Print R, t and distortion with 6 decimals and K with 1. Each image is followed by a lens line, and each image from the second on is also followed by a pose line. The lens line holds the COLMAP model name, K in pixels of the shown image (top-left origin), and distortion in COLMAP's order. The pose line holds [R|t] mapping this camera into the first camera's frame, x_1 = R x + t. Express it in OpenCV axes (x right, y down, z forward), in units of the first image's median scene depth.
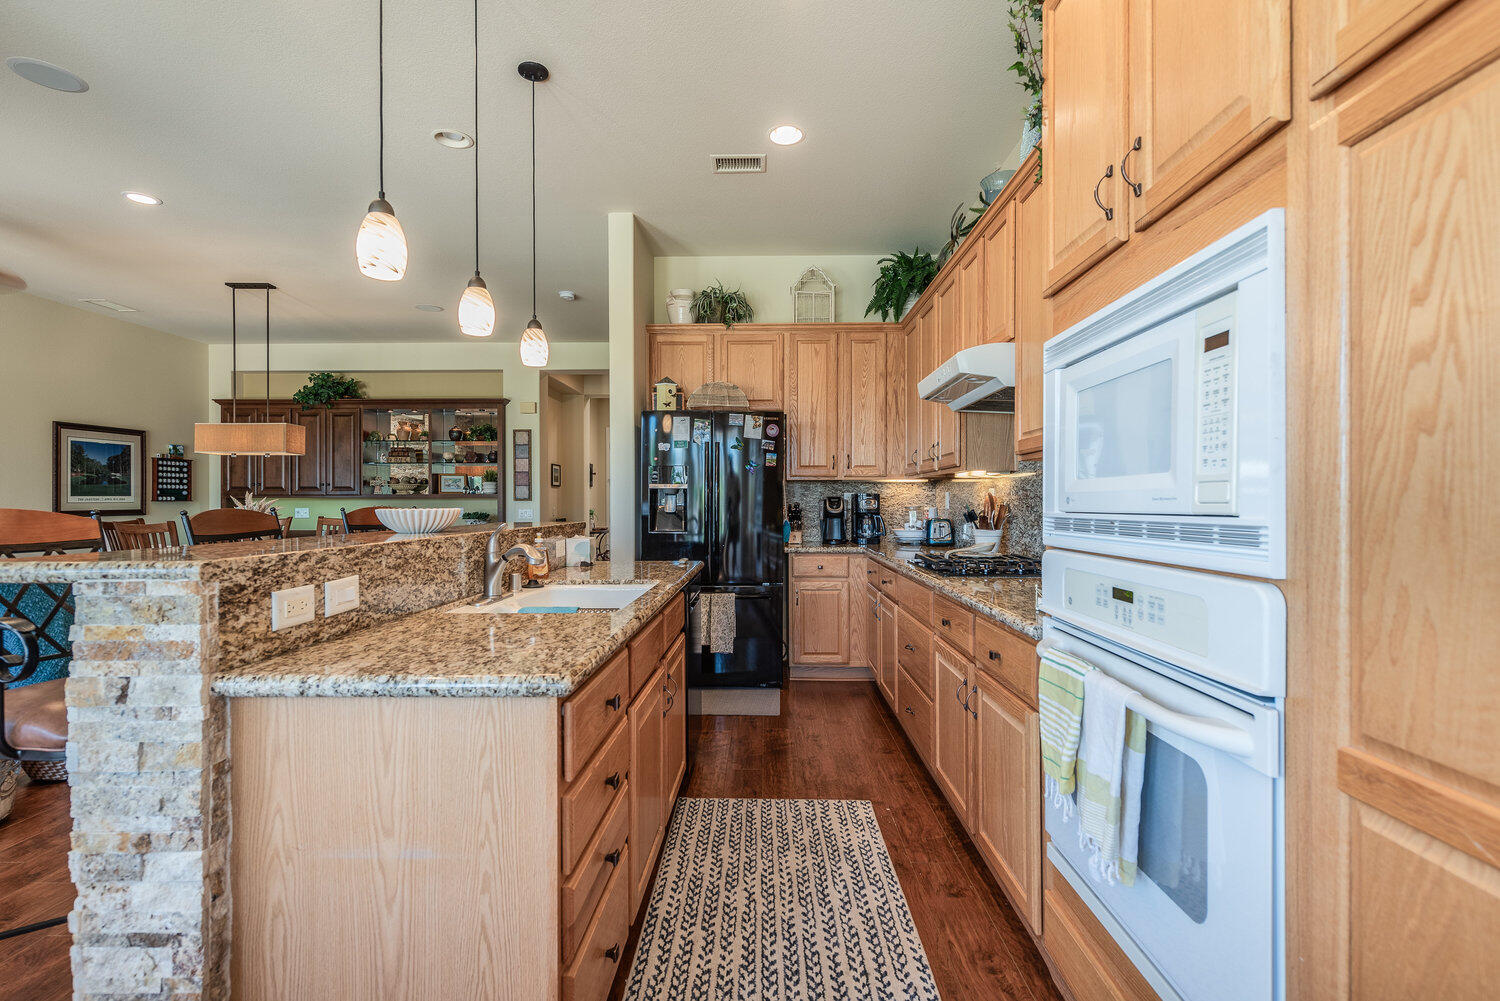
lens RADIAL K [[698.8, 0, 753.1], [0, 698.8, 498.3], [0, 0, 1]] dist [0.009814, -0.002156]
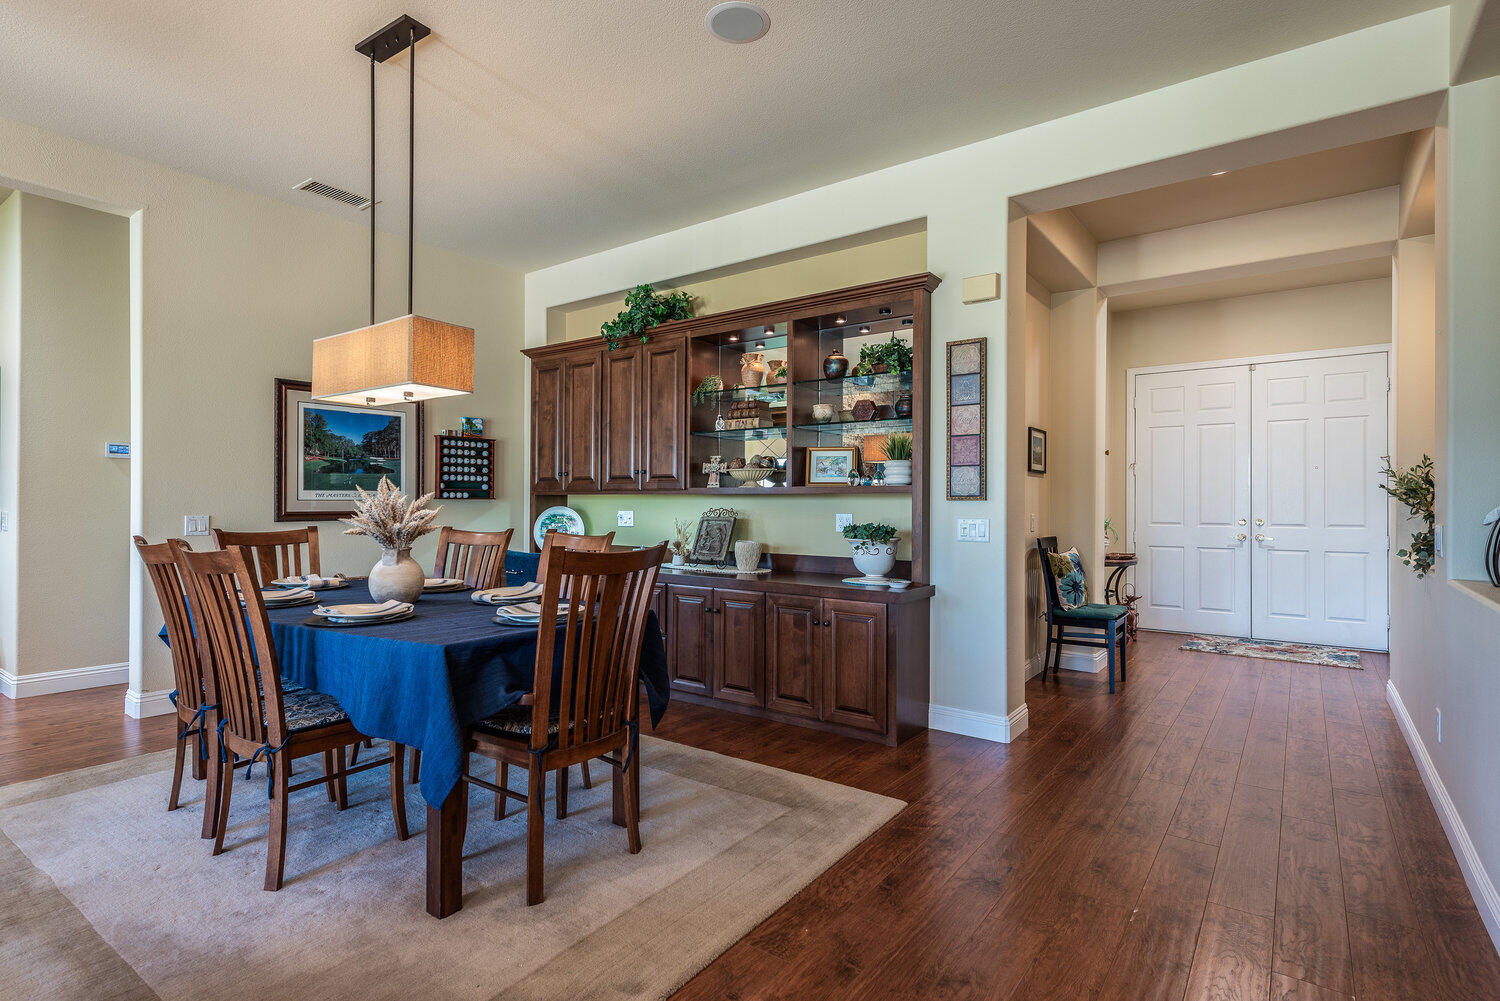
lens RADIAL K [[768.3, 0, 727.0], [0, 768.3, 504.7], [0, 0, 1]] dist [0.007842, -0.003995]
pose [[0.797284, 0.006406, -0.603571, -0.157433], [-0.003256, 0.999975, 0.006312, 0.003874], [0.603596, -0.003067, 0.797285, 0.524164]]
